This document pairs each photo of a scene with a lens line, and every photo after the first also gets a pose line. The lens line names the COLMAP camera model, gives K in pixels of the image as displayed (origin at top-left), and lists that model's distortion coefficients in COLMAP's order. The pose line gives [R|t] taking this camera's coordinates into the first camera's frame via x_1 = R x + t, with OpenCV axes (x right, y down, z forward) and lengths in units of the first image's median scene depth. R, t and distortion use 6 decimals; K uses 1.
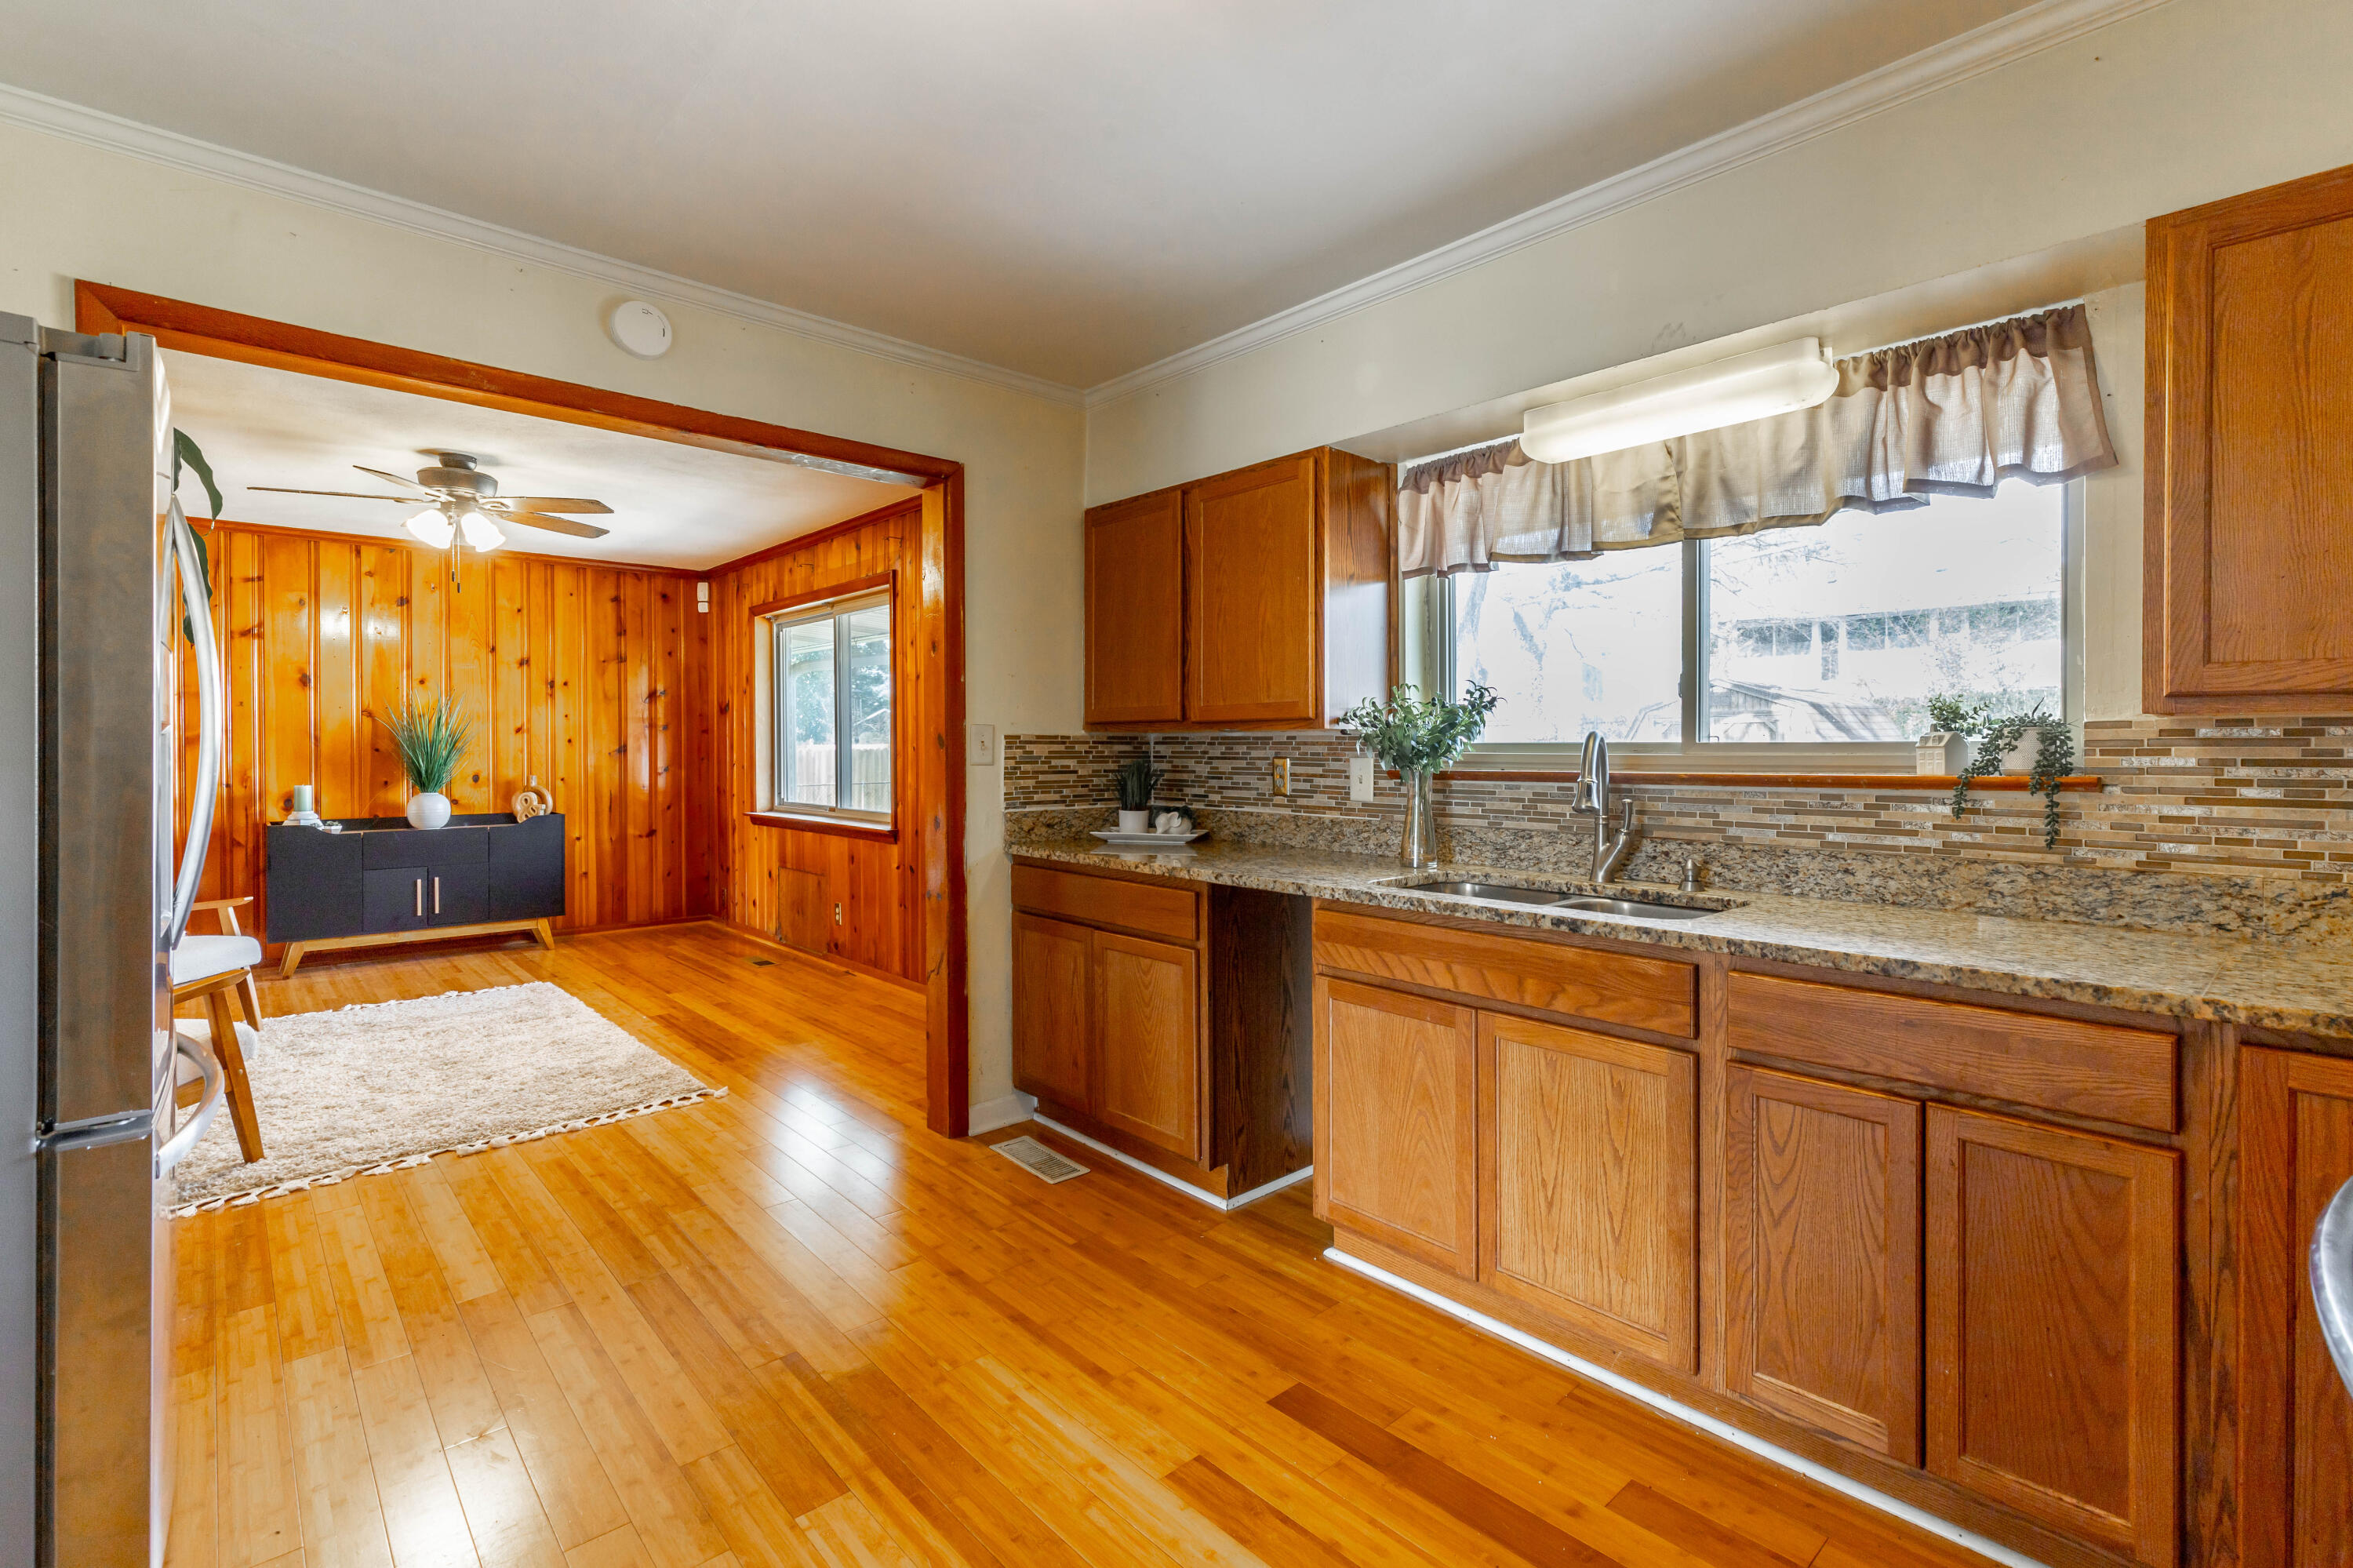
lens RADIAL K [[1066.4, 0, 1202.6], [0, 1066.4, 741.2], [0, 0, 1]] dist [0.004285, 0.000054]
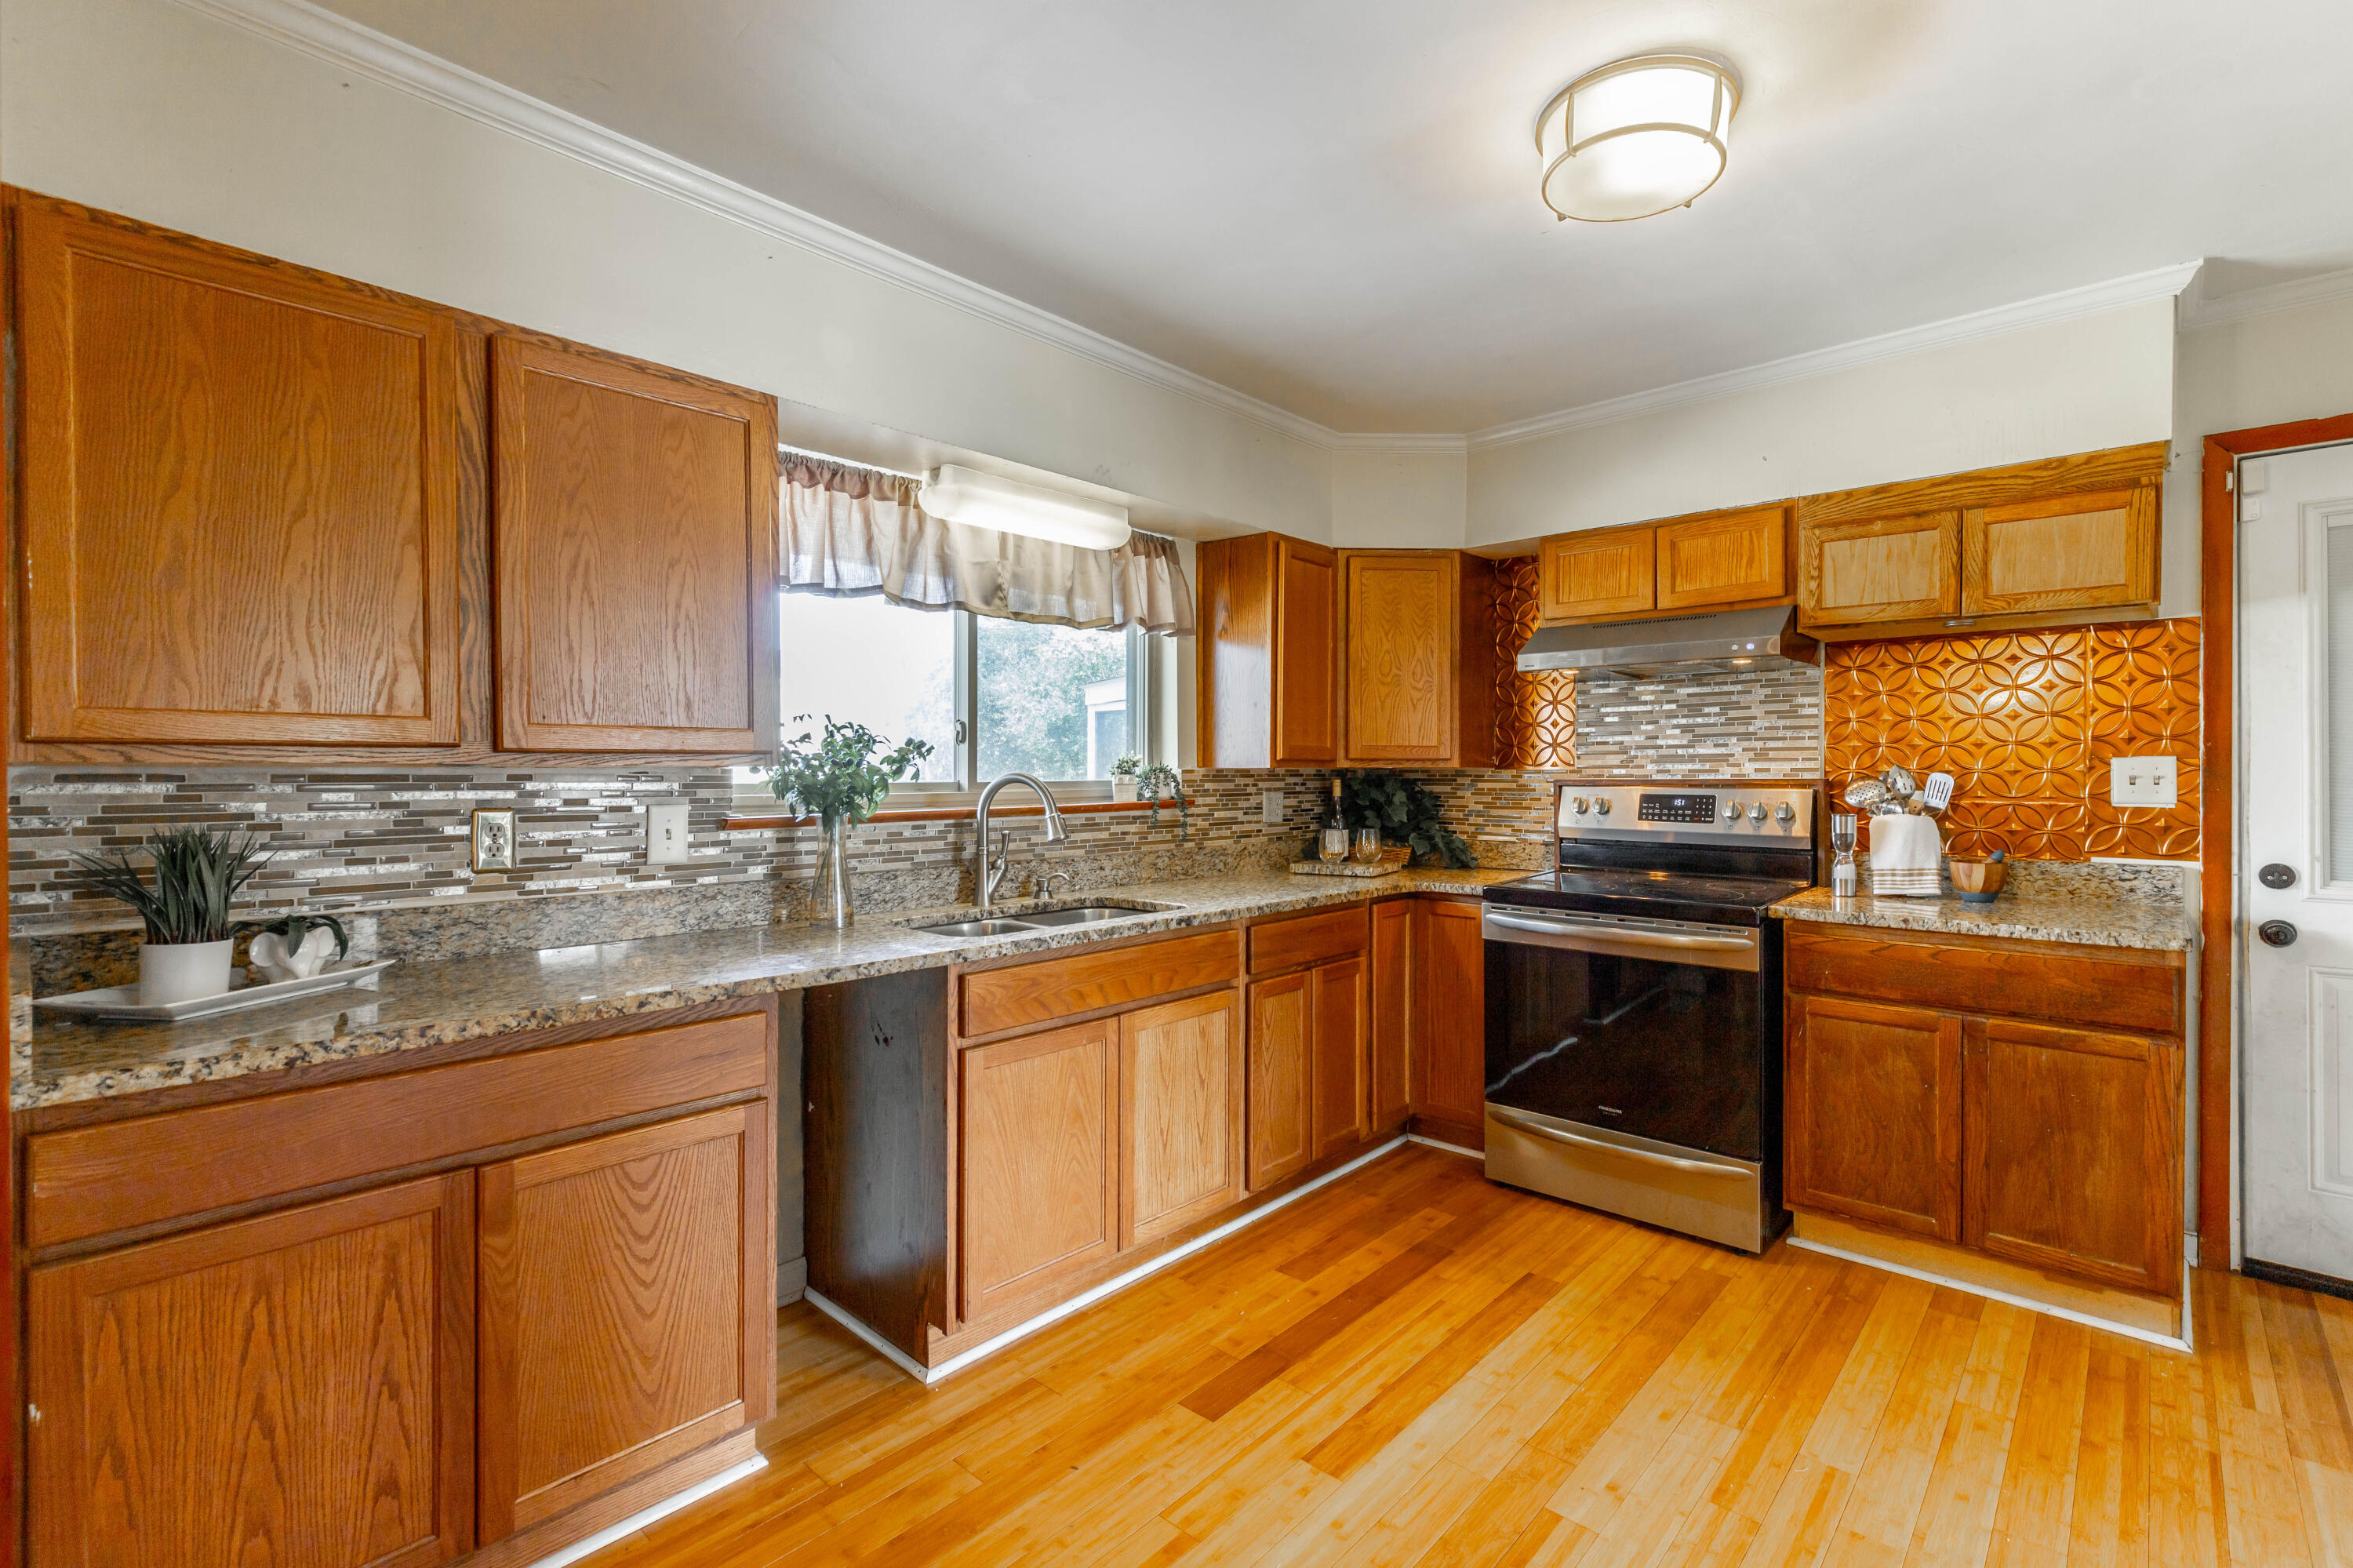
lens RADIAL K [[1066.4, 0, 1174.9], [0, 1066.4, 774.9], [0, 0, 1]] dist [0.004285, 0.000054]
pose [[-0.081603, 0.001909, 0.996663, -0.790783], [0.000307, 0.999998, -0.001890, -0.004929], [-0.996665, 0.000152, -0.081603, 0.914560]]
